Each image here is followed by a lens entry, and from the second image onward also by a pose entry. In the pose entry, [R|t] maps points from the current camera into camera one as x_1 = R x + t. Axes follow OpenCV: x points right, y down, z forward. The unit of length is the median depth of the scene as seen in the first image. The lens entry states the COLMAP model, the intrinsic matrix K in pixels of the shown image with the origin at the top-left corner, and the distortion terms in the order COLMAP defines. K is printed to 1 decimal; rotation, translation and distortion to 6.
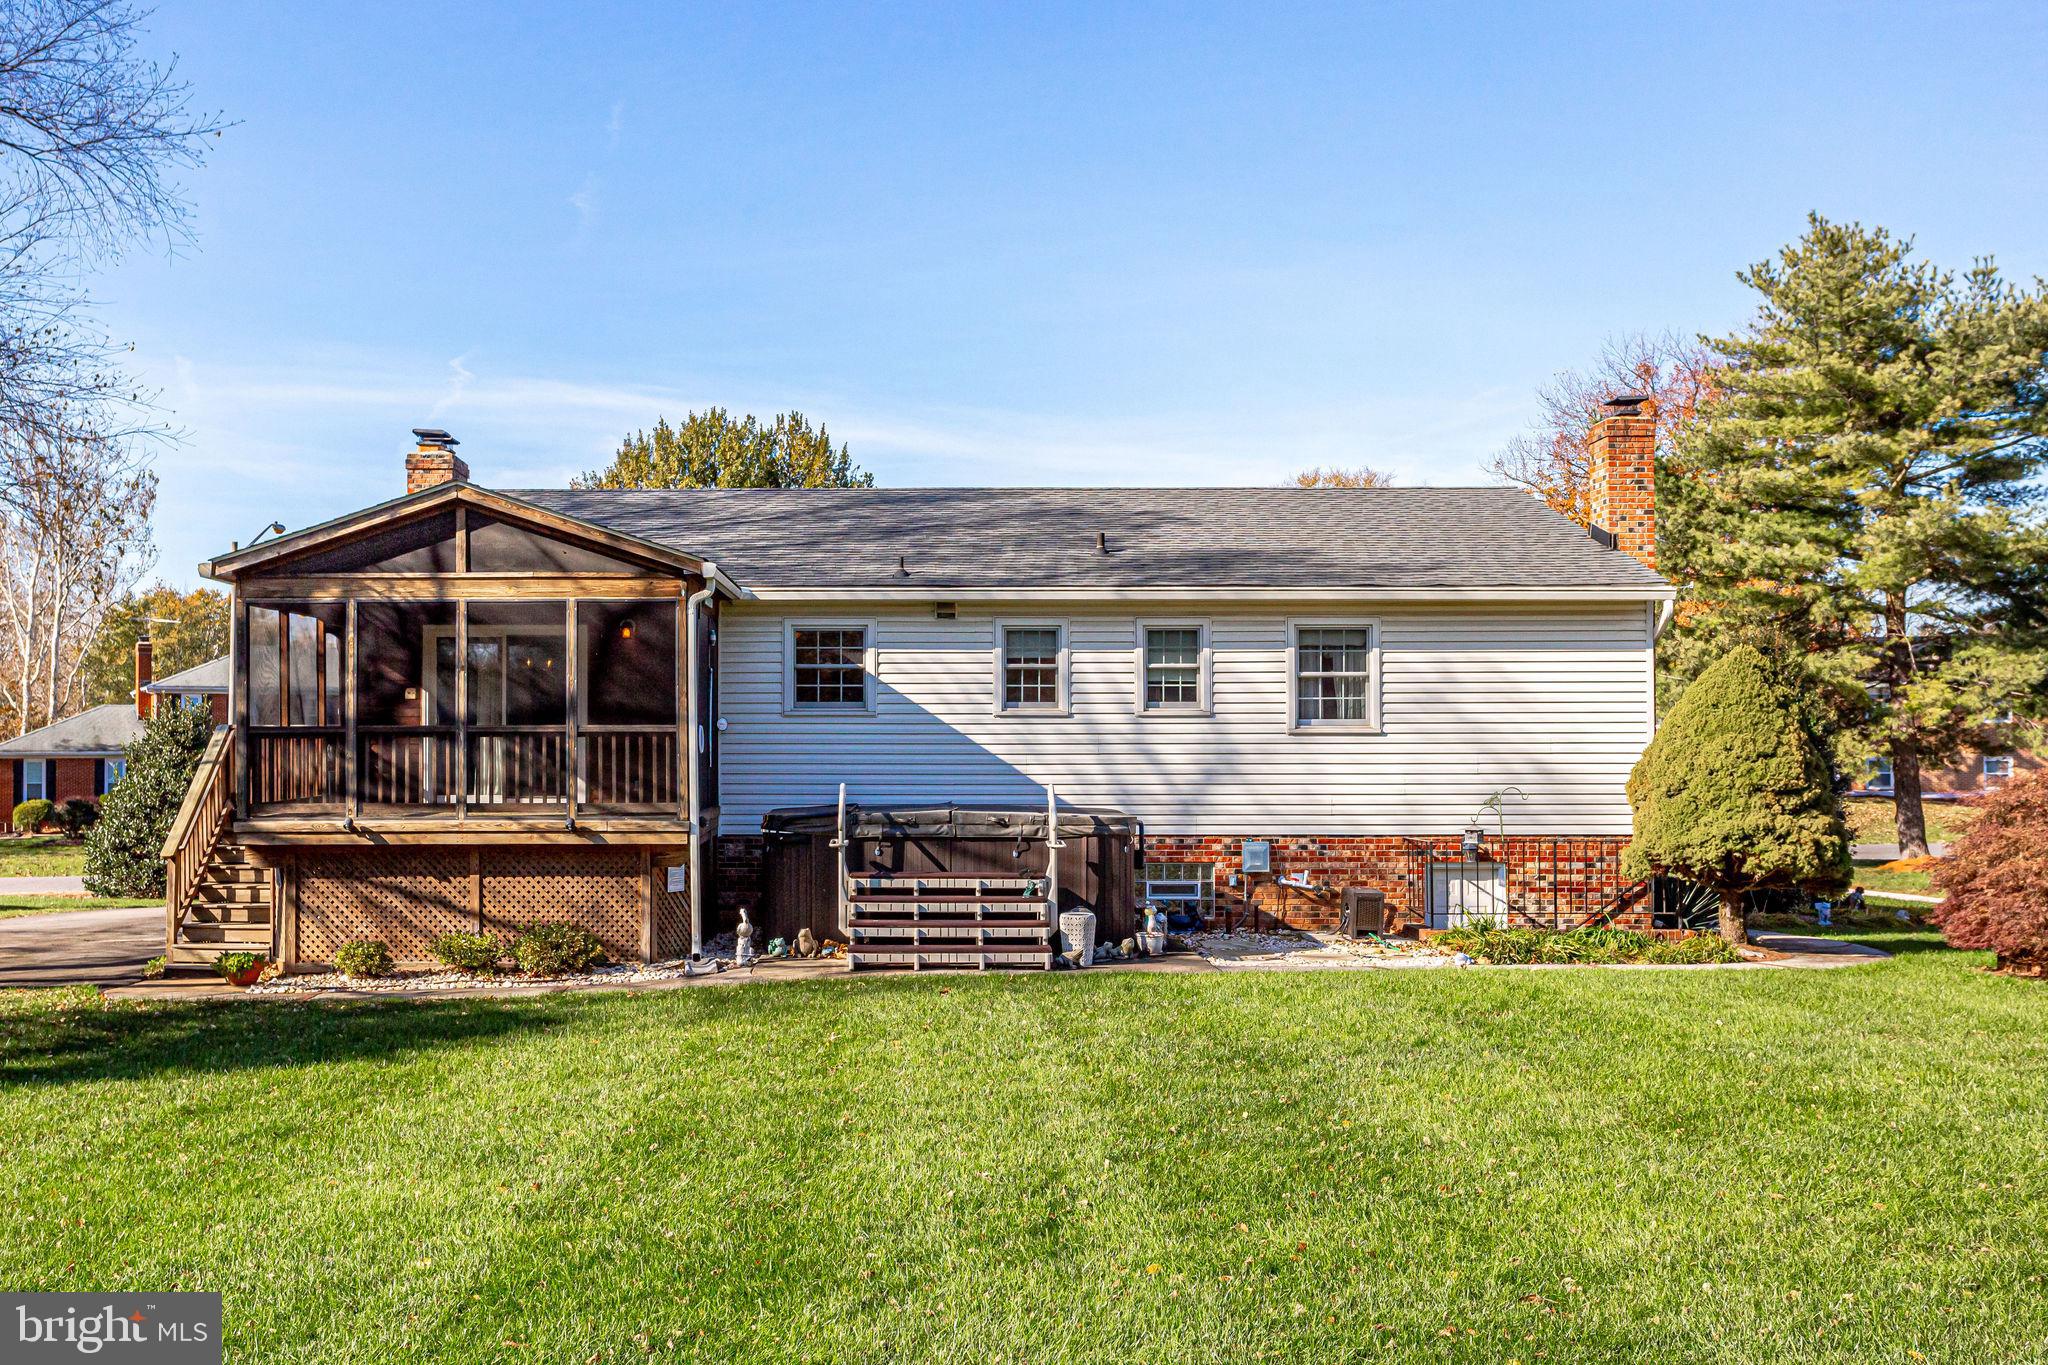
lens RADIAL K [[1987.7, 0, 852.5], [0, 1987.7, 682.8], [0, 0, 1]] dist [0.005047, 0.020731]
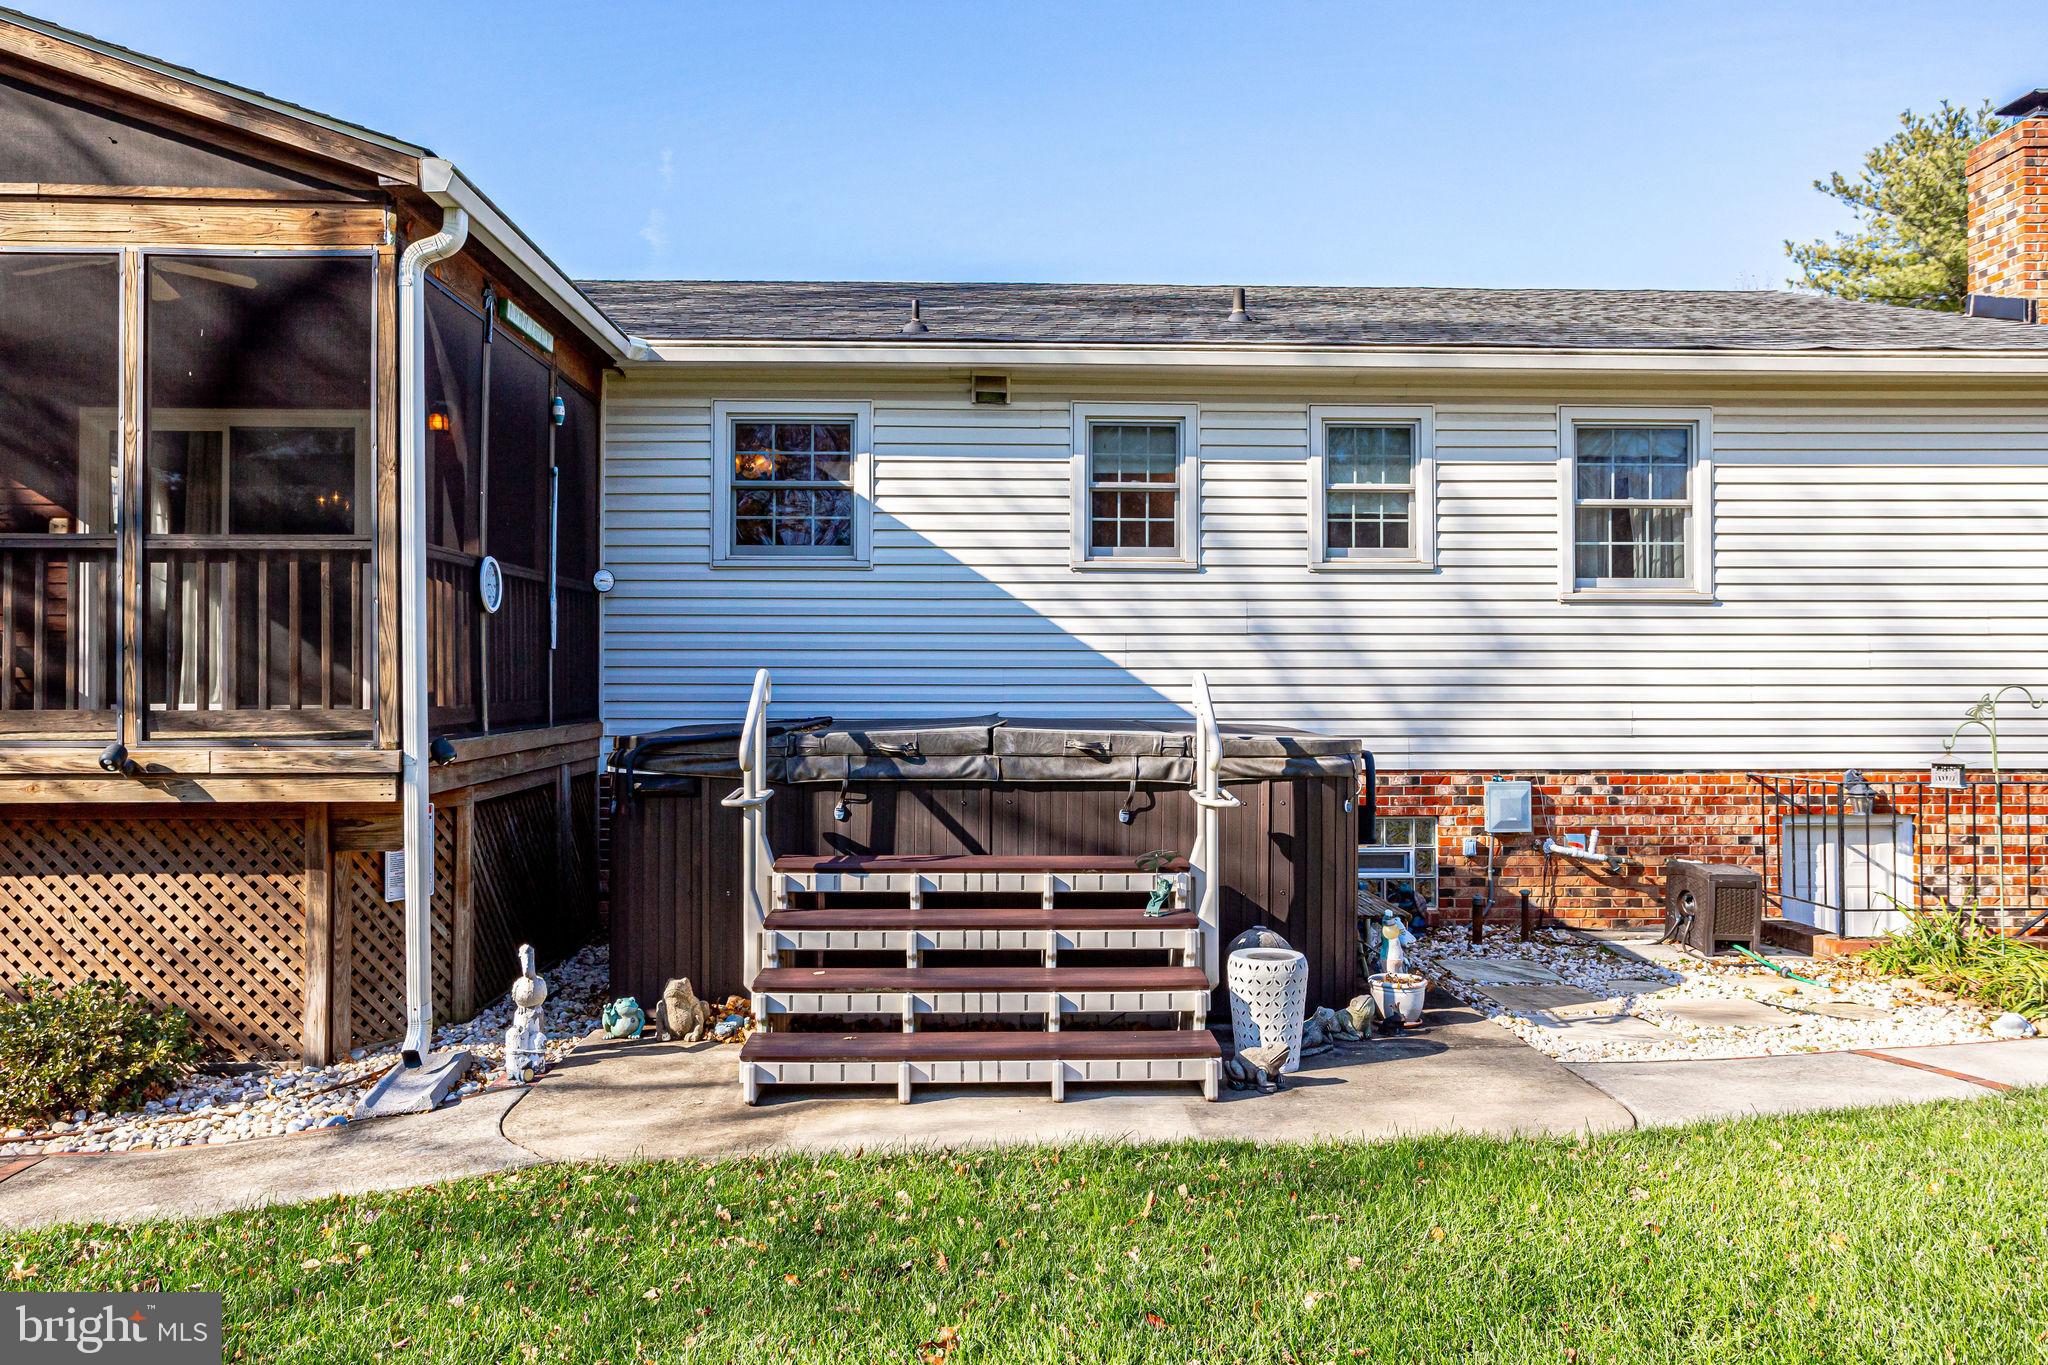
lens RADIAL K [[1513.9, 0, 1017.7], [0, 1513.9, 658.2], [0, 0, 1]] dist [-0.005578, 0.032200]
pose [[0.998677, 0.001823, 0.051394, 0.032407], [-0.002511, 0.999908, 0.013320, 0.037338], [-0.051365, -0.013431, 0.998590, 0.555418]]
